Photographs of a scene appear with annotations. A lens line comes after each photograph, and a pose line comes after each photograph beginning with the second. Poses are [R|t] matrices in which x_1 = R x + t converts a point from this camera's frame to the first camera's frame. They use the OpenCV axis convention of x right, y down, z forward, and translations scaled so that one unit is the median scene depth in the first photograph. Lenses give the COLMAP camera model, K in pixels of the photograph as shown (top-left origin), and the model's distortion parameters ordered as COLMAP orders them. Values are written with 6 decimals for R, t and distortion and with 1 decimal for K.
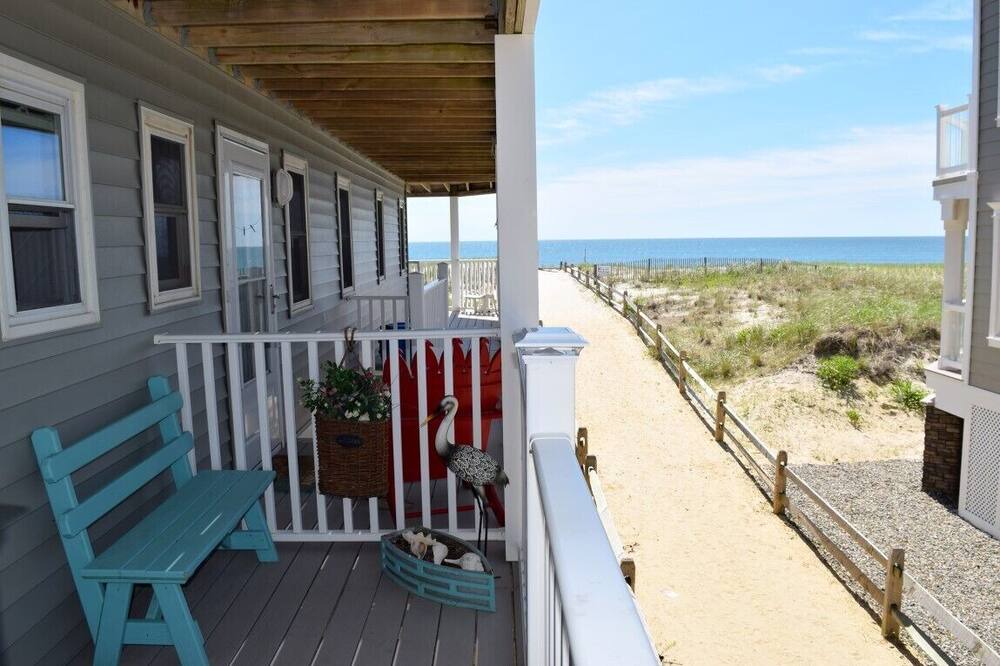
lens RADIAL K [[787.1, 0, 500.0], [0, 787.1, 333.0], [0, 0, 1]] dist [-0.101344, 0.033006]
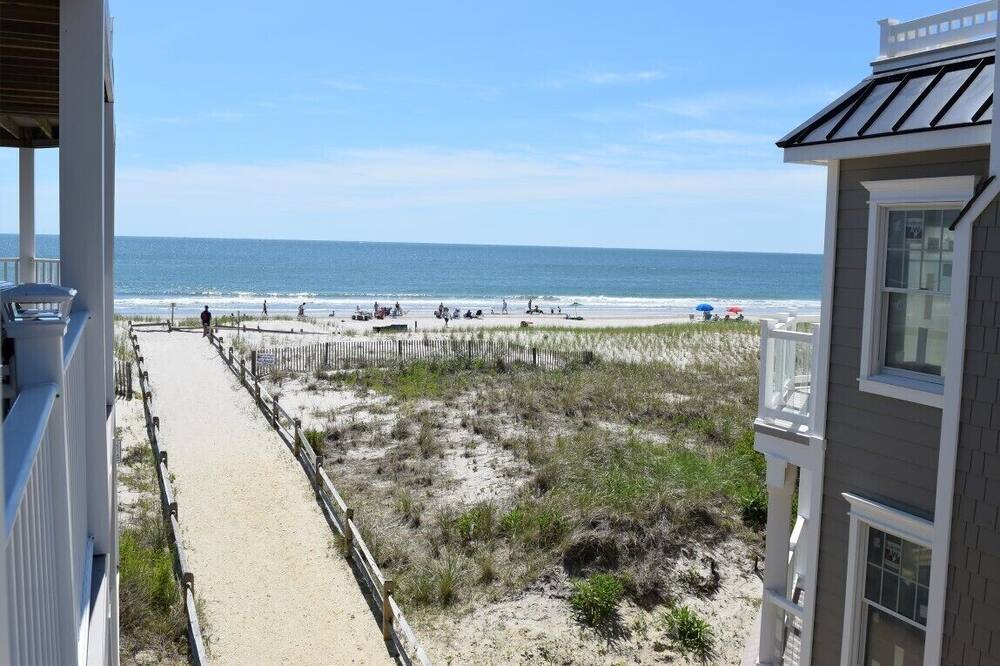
lens RADIAL K [[975.2, 0, 500.0], [0, 975.2, 333.0], [0, 0, 1]] dist [-0.069458, -0.000403]
pose [[0.931097, 0.010149, 0.364632, 0.009774], [0.000533, 0.999574, -0.029182, -0.163238], [-0.364772, 0.027365, 0.930694, 0.151547]]
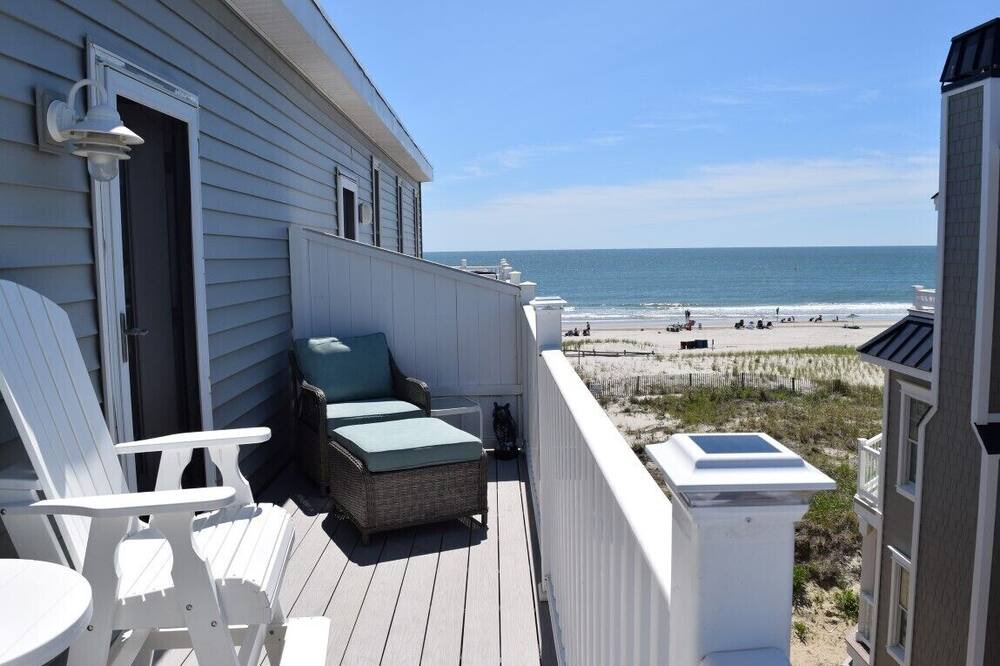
lens RADIAL K [[787.1, 0, 500.0], [0, 787.1, 333.0], [0, 0, 1]] dist [-0.101344, 0.033006]
pose [[0.999978, 0.003341, 0.005761, -0.014113], [-0.003228, 0.999803, -0.019602, -0.280187], [-0.005826, 0.019583, 0.999791, -0.168327]]
